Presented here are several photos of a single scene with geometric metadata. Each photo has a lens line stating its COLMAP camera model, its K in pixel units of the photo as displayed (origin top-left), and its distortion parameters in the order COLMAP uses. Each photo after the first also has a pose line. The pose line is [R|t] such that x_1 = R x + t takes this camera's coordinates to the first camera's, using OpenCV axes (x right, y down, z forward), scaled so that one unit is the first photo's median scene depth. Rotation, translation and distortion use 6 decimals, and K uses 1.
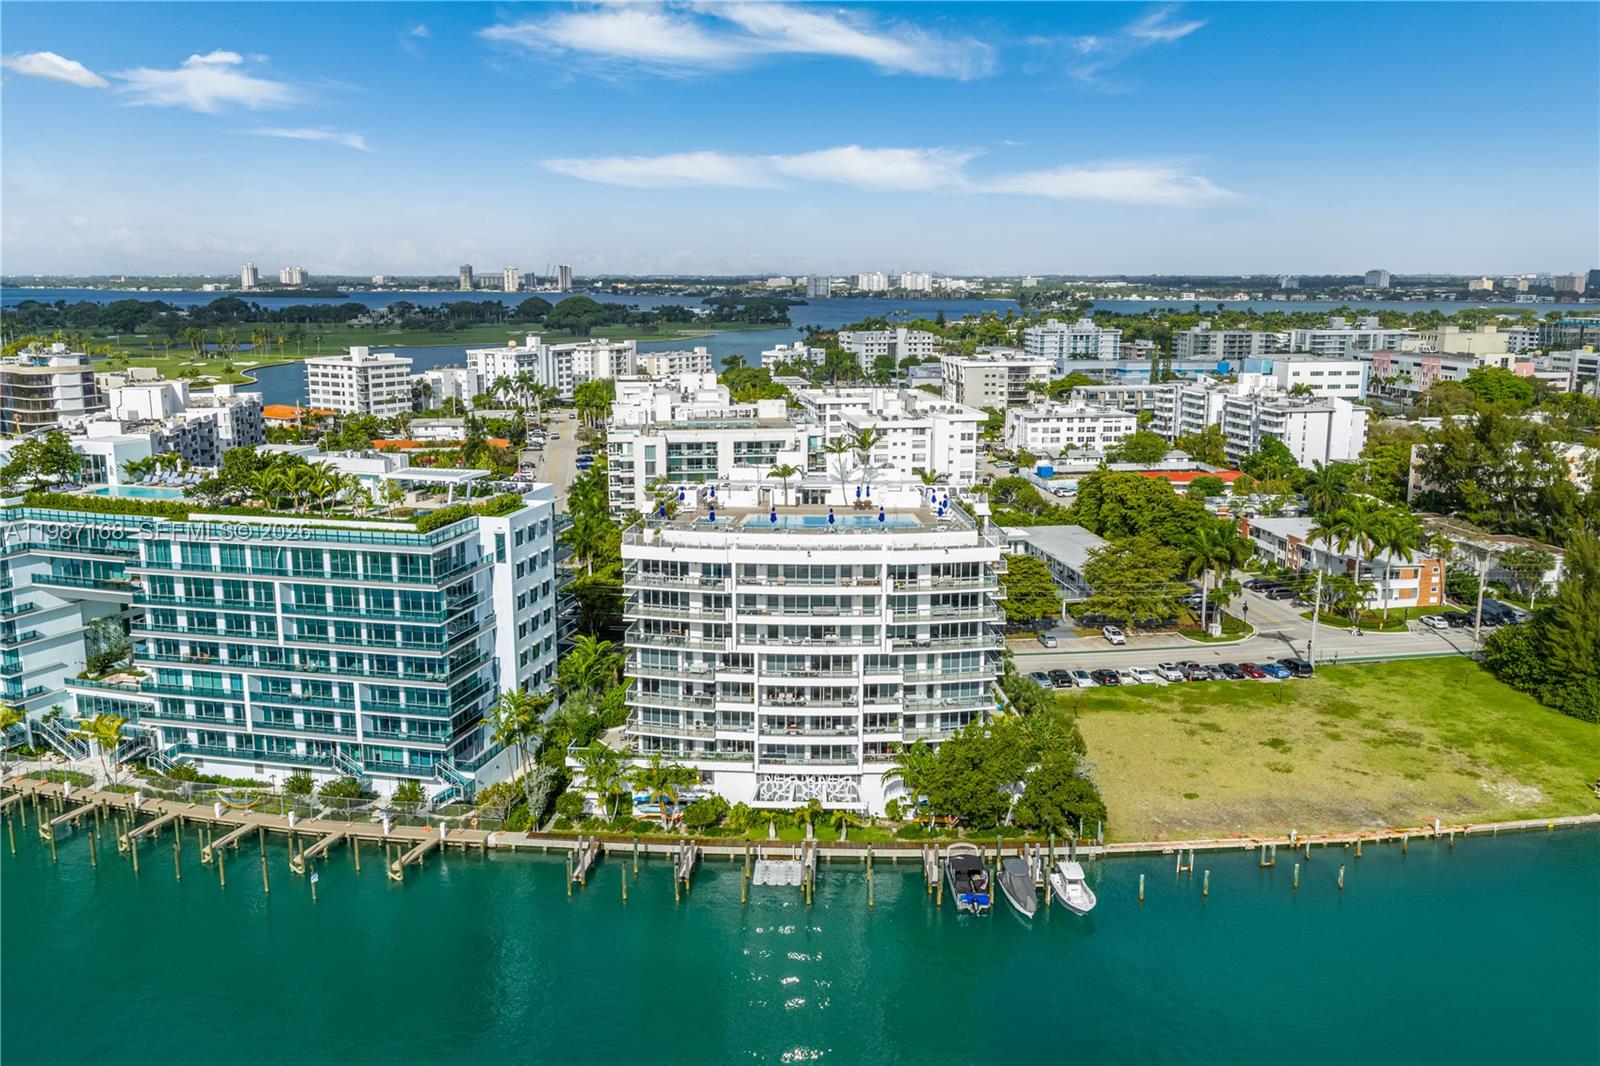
lens RADIAL K [[1319.9, 0, 796.5], [0, 1319.9, 538.6], [0, 0, 1]] dist [0.012436, -0.018151]
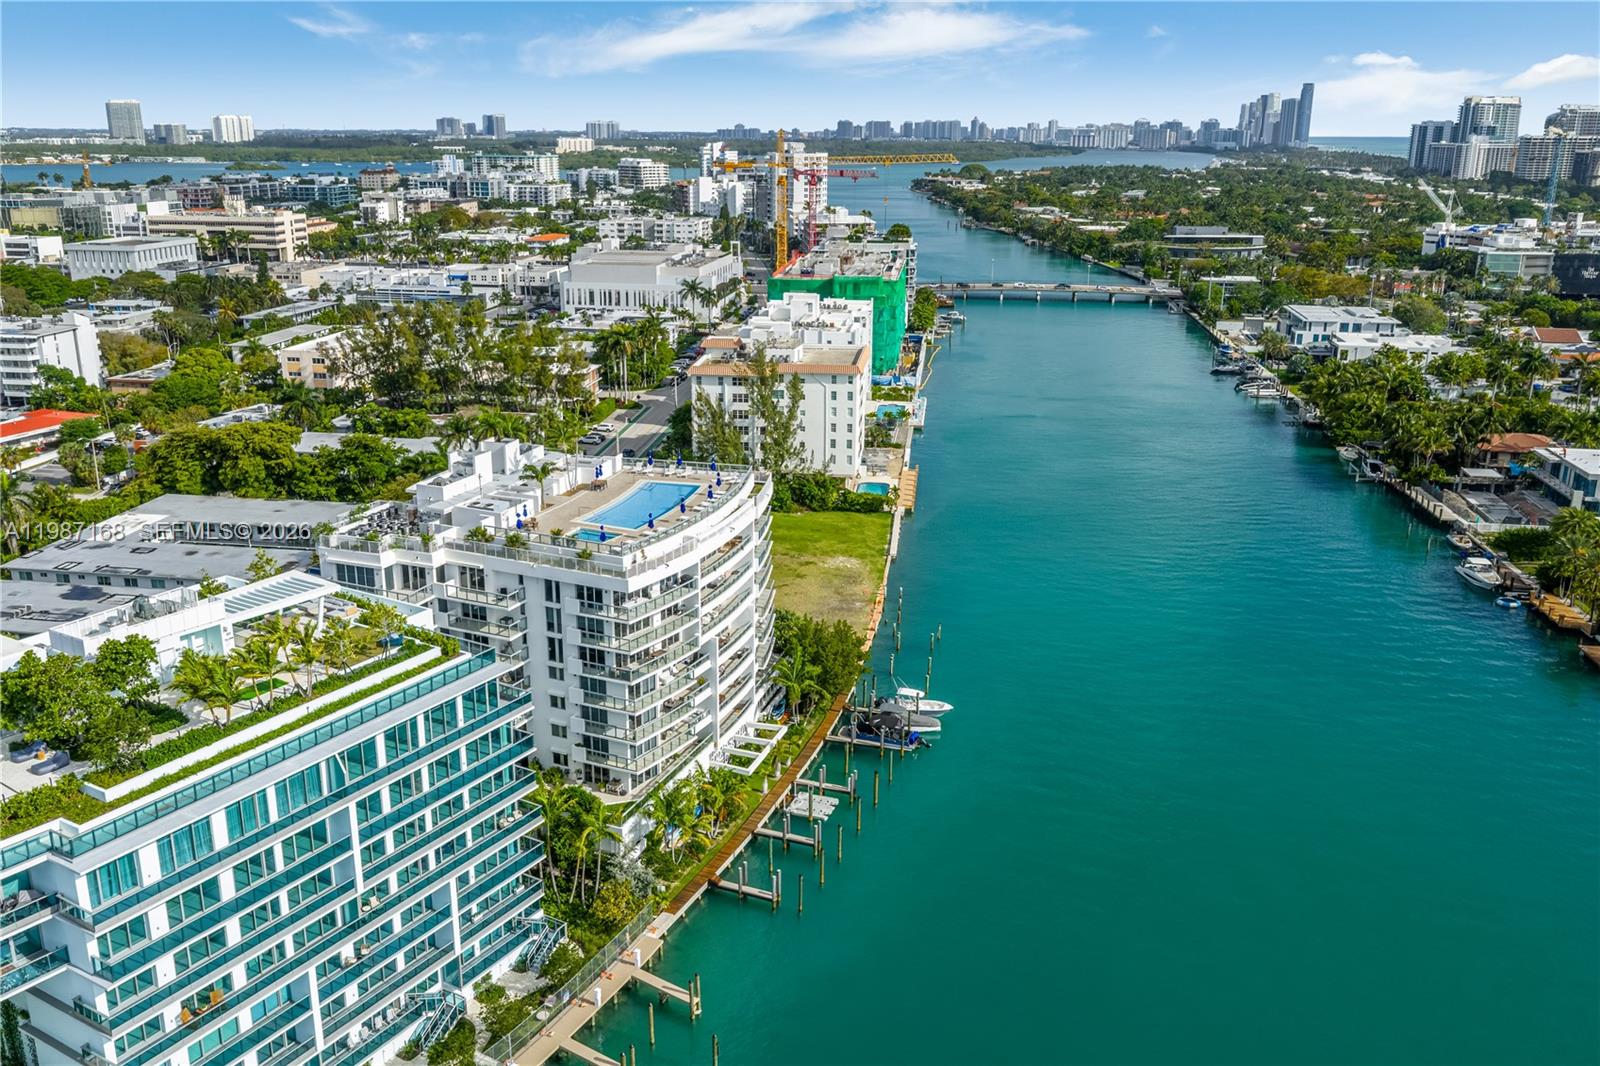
lens RADIAL K [[1321.7, 0, 796.0], [0, 1321.7, 530.8], [0, 0, 1]] dist [0.014089, -0.018404]
pose [[0.301060, -0.273463, 0.913554, -0.555115], [0.181581, 0.956912, 0.226603, -0.128625], [-0.936158, 0.097663, 0.337743, 0.348586]]
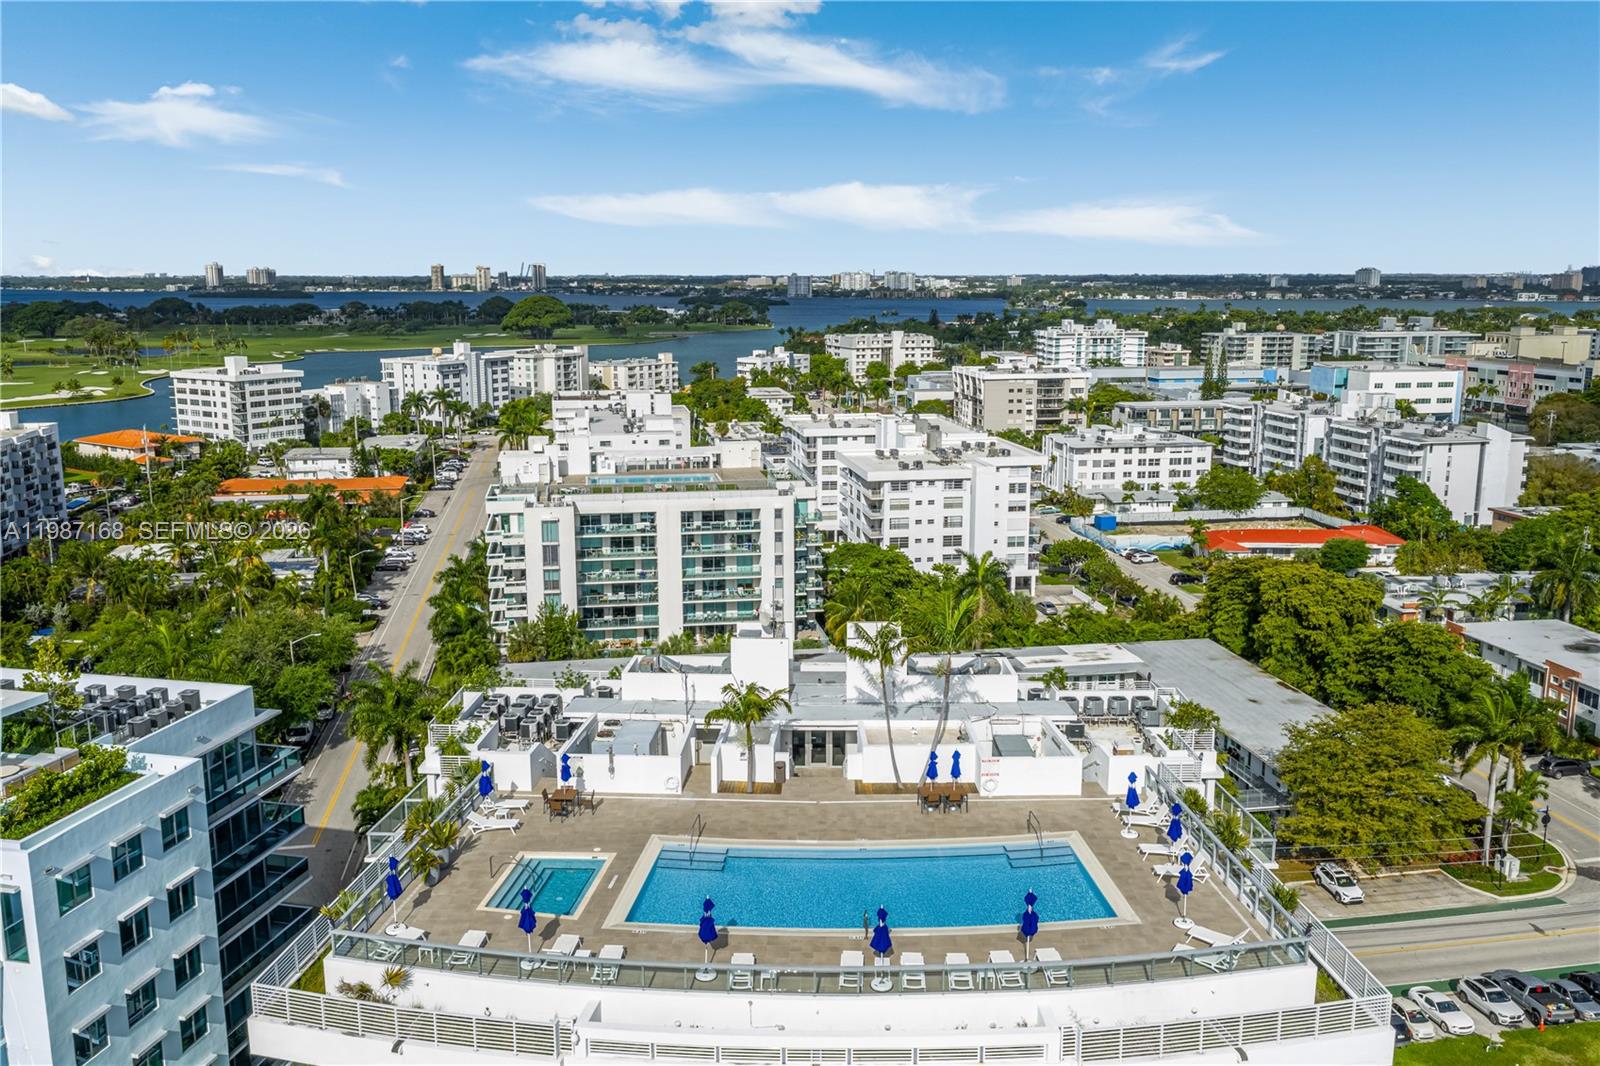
lens RADIAL K [[1325.9, 0, 795.2], [0, 1325.9, 531.5], [0, 0, 1]] dist [0.008592, -0.008609]
pose [[0.999906, -0.004047, 0.013115, 0.000370], [0.004124, 0.999974, -0.005843, -0.069160], [-0.013091, 0.005897, 0.999897, 0.398036]]
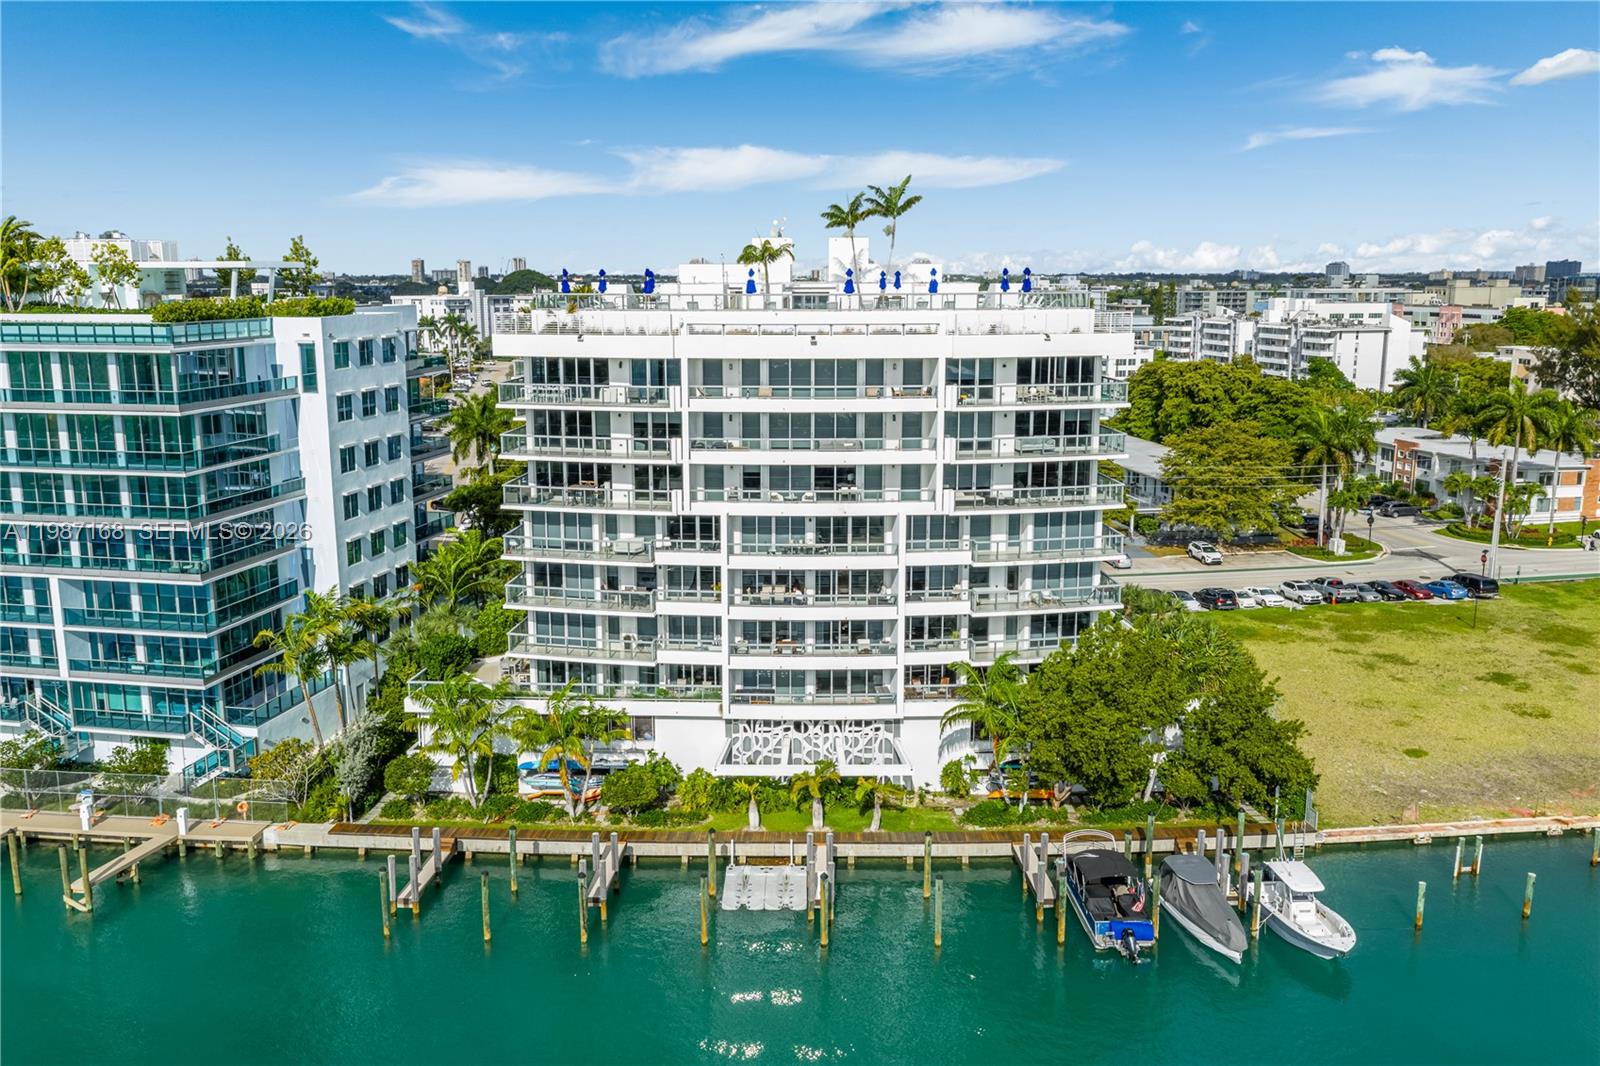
lens RADIAL K [[1324.1, 0, 795.0], [0, 1324.1, 534.0], [0, 0, 1]] dist [0.005579, -0.006446]
pose [[0.999560, -0.007293, 0.028755, -0.009512], [0.007404, 0.999965, -0.003771, 0.058673], [-0.028726, 0.003983, 0.999579, 0.244051]]
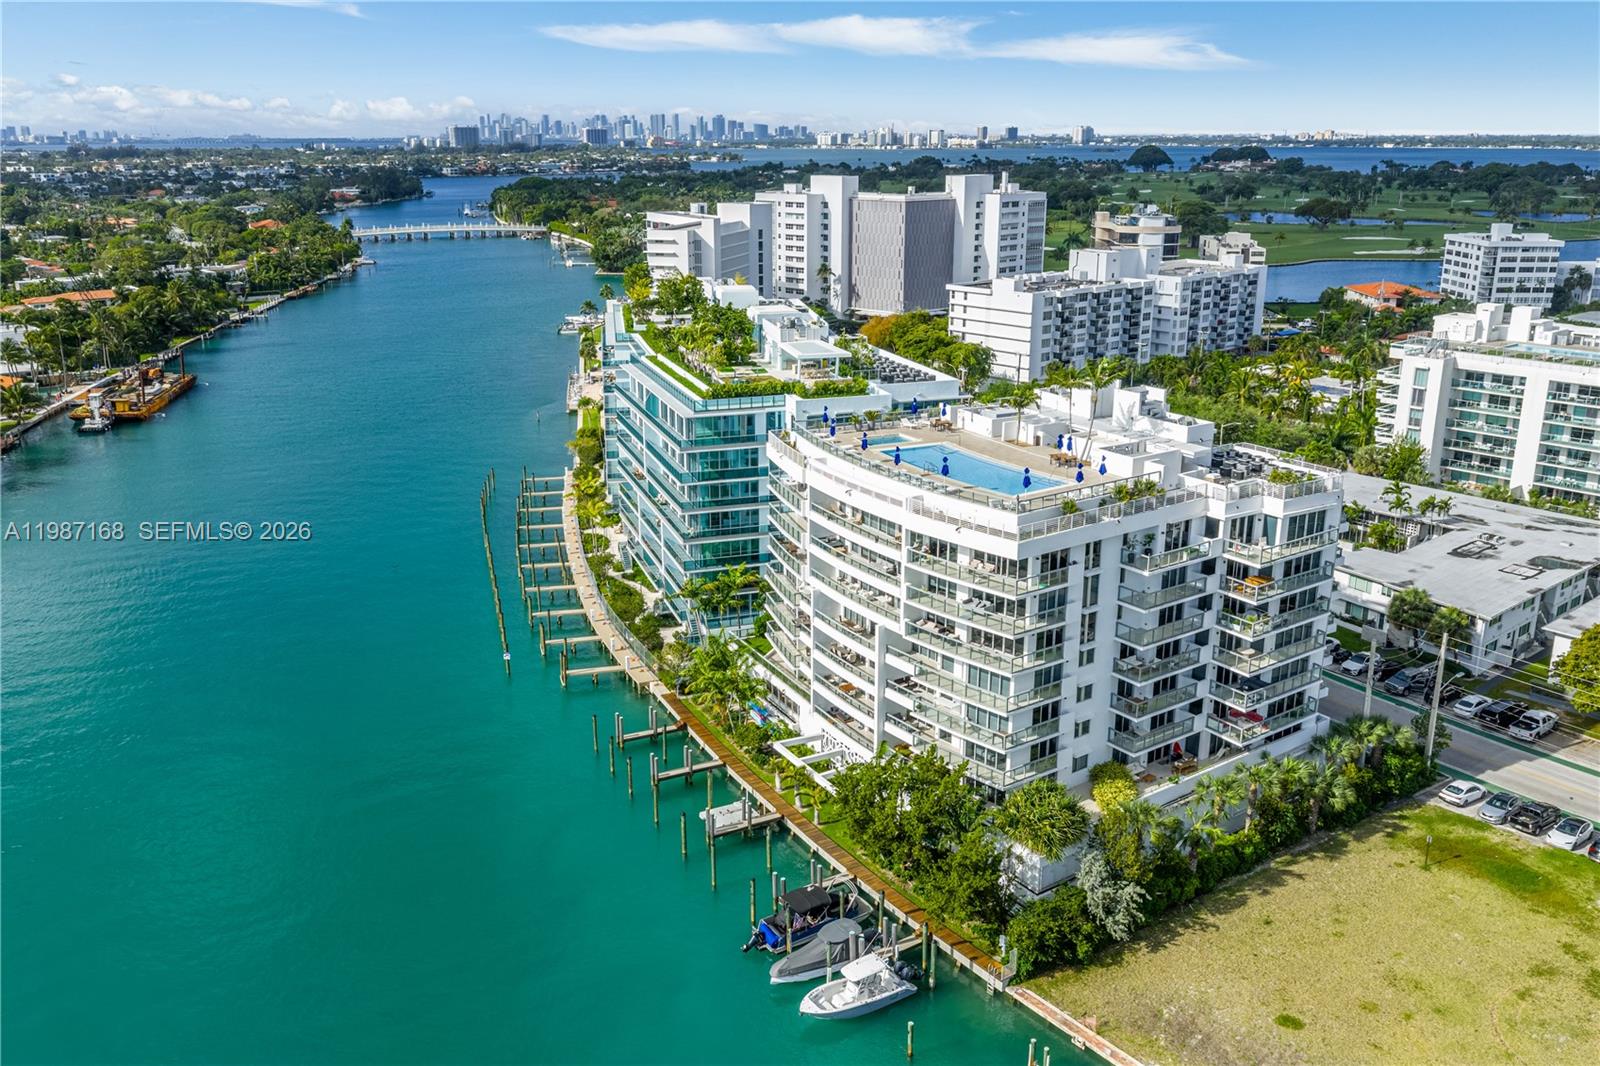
lens RADIAL K [[1319.9, 0, 796.5], [0, 1319.9, 538.6], [0, 0, 1]] dist [0.012436, -0.018151]
pose [[0.525862, 0.248268, -0.813530, 0.404616], [-0.165852, 0.968024, 0.188209, -0.066793], [0.834243, 0.035953, 0.550223, 0.296675]]
